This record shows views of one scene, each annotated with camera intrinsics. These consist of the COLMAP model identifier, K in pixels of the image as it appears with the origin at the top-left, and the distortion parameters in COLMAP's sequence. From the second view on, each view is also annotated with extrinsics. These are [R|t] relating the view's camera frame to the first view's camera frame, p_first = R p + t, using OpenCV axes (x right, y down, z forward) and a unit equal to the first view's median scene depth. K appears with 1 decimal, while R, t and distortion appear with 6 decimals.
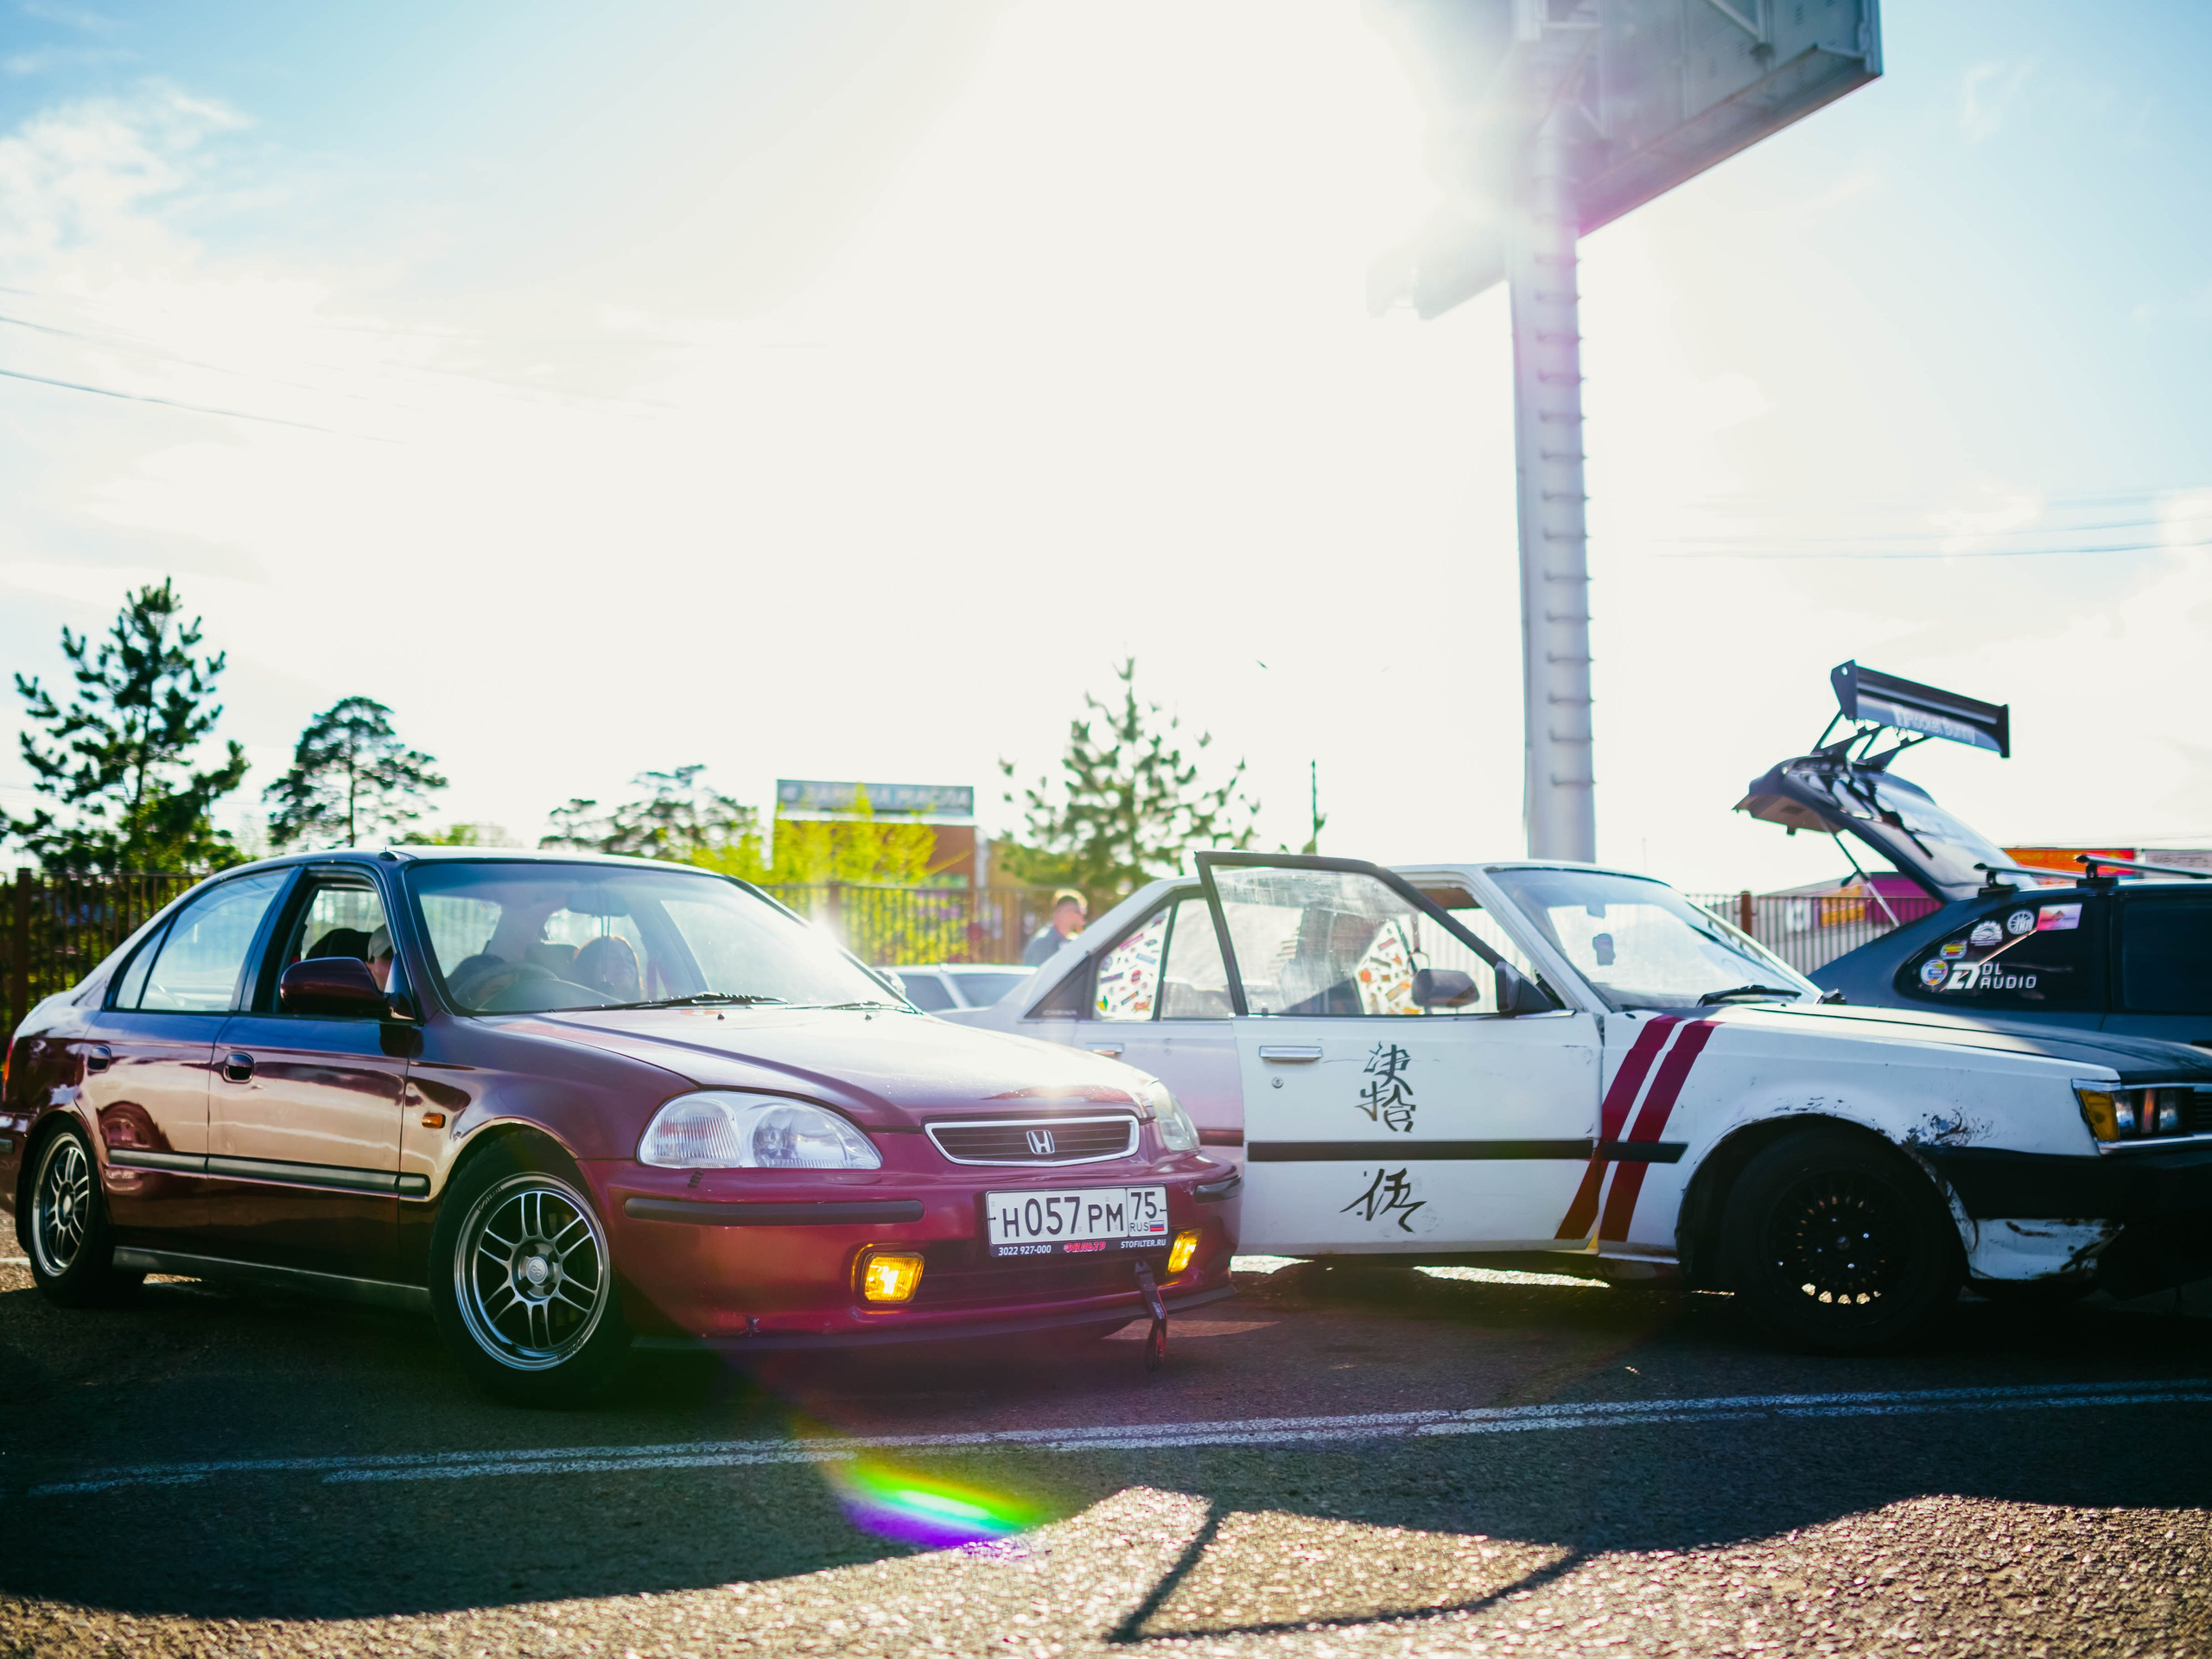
lens RADIAL K [[2180.2, 0, 1106.9], [0, 2180.2, 700.6], [0, 0, 1]] dist [-0.045679, 0.018056]
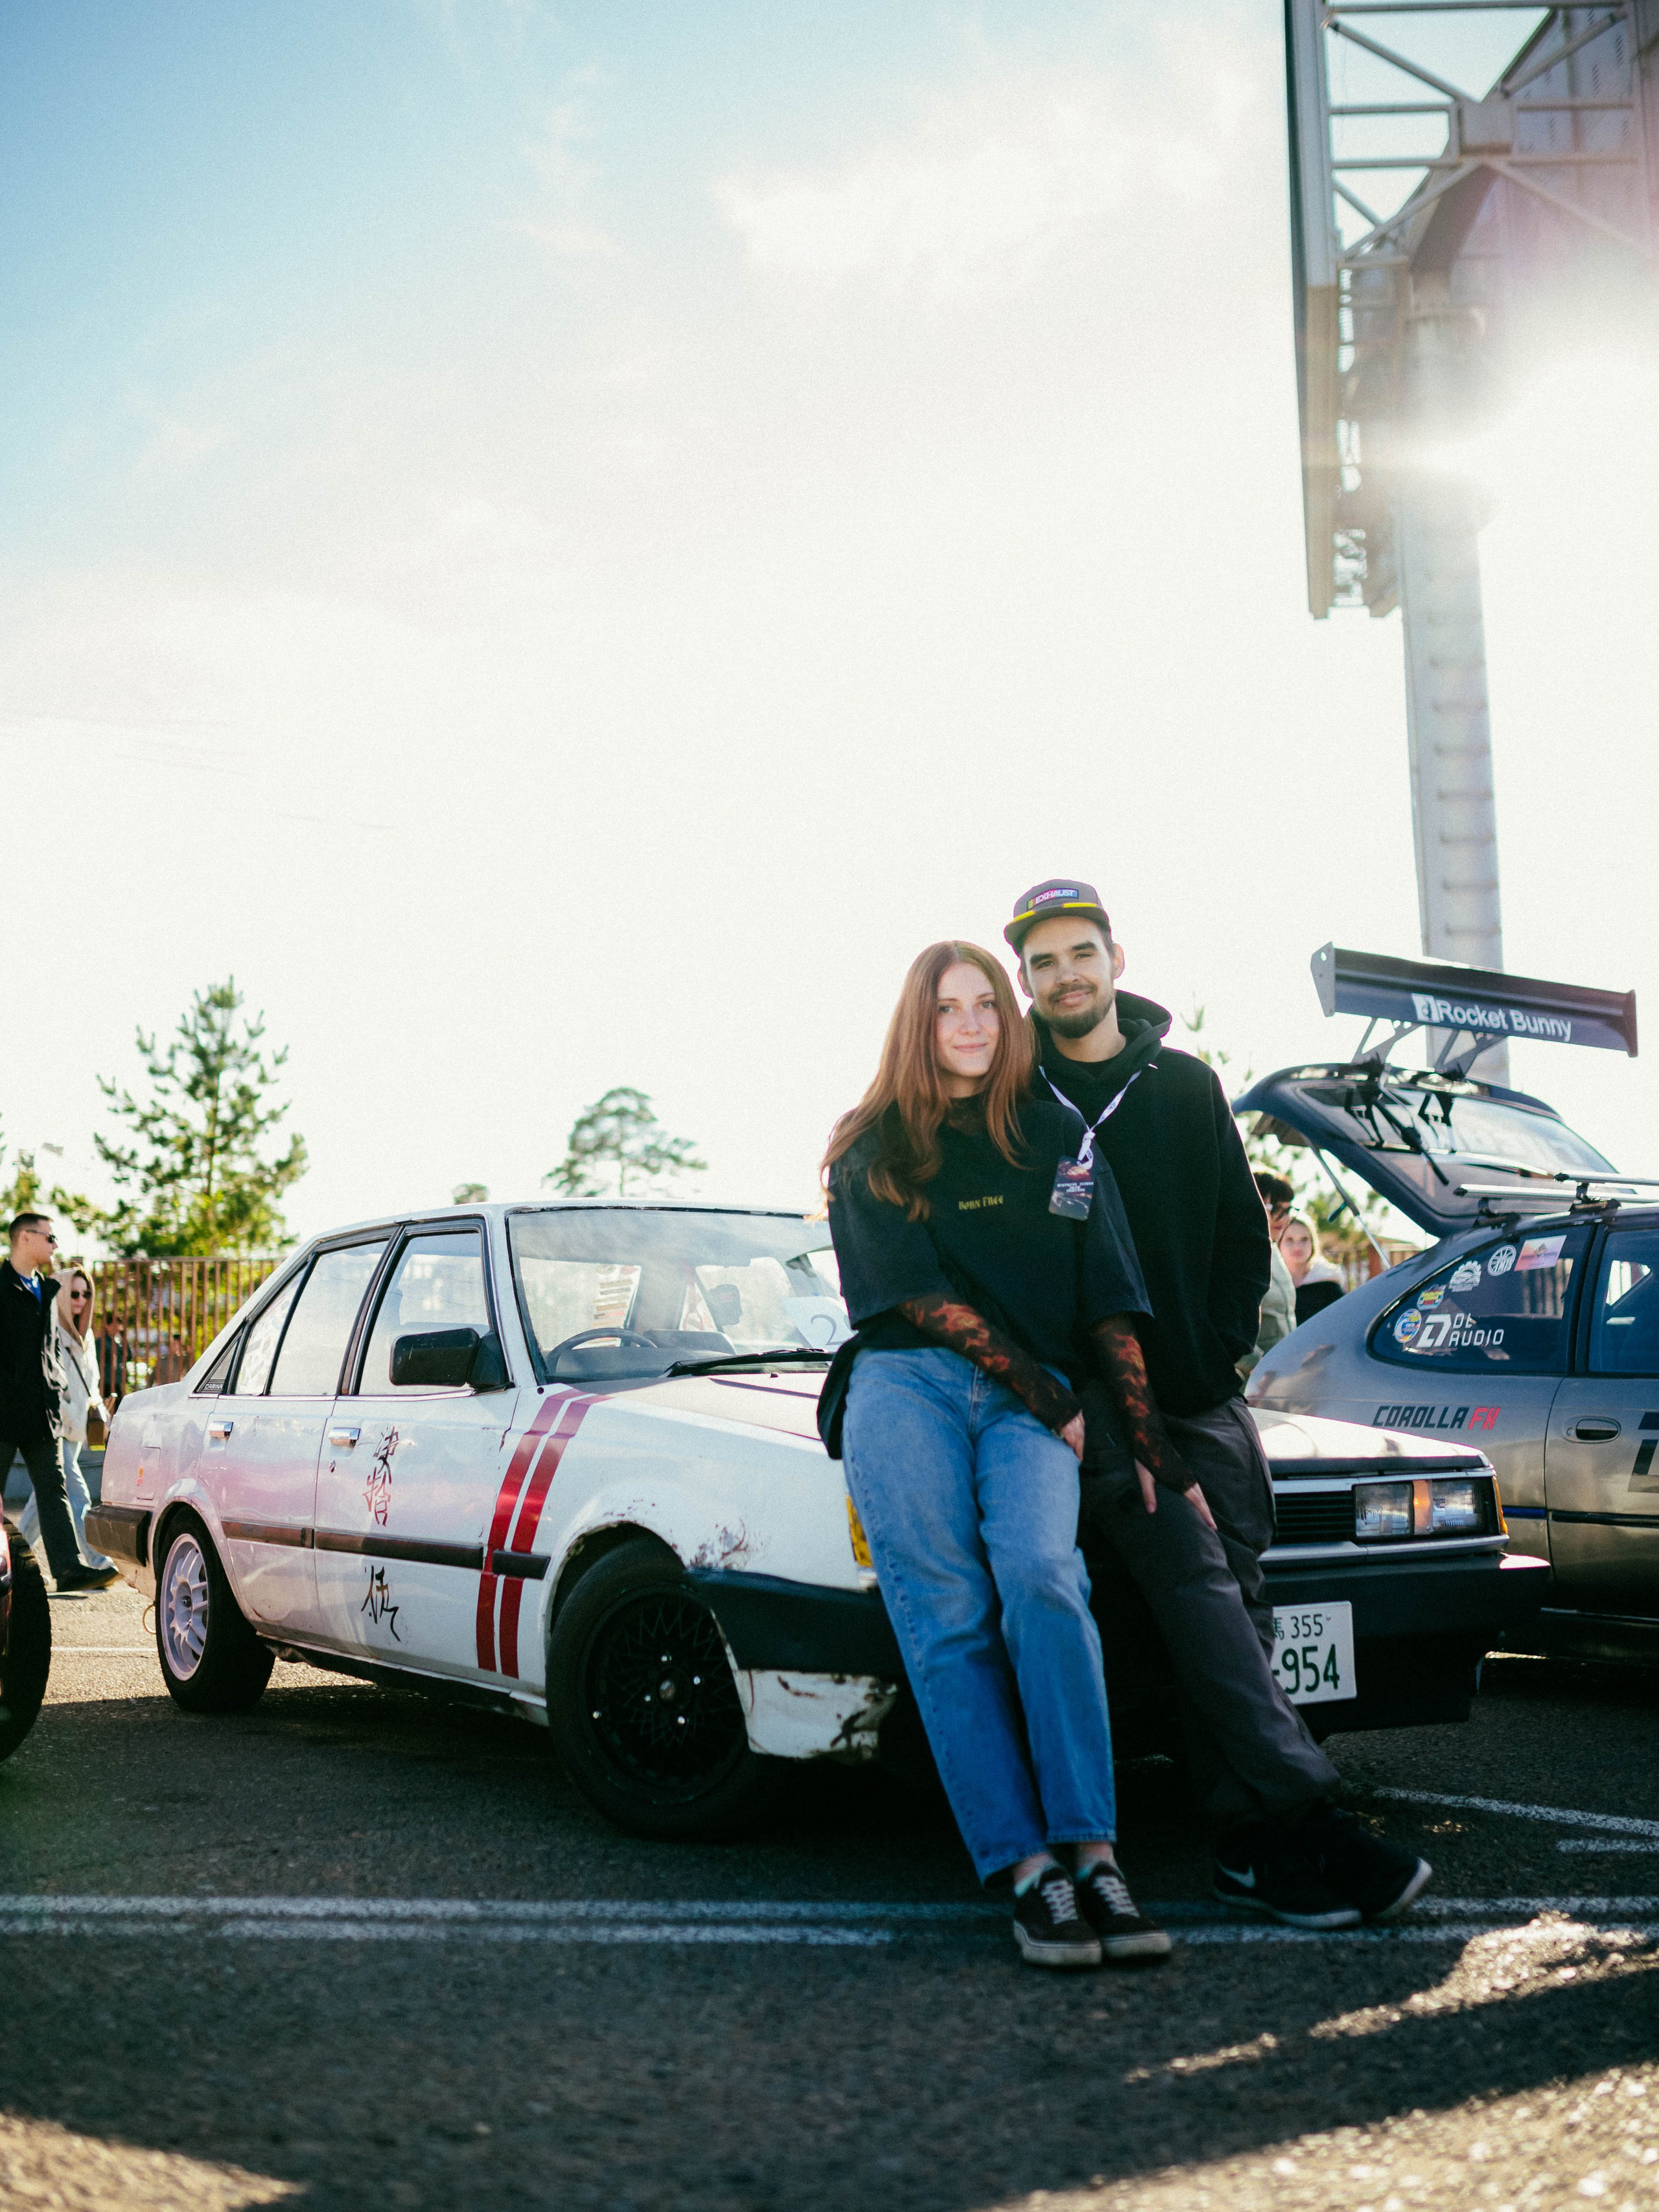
lens RADIAL K [[2180.1, 0, 828.8], [0, 2180.1, 1106.1], [0, 0, 1]] dist [-0.045679, 0.018056]
pose [[0.974481, -0.039870, -0.220899, 0.355265], [0.043790, 0.998958, 0.012875, 0.024959], [0.220155, -0.022219, 0.975212, 0.176188]]
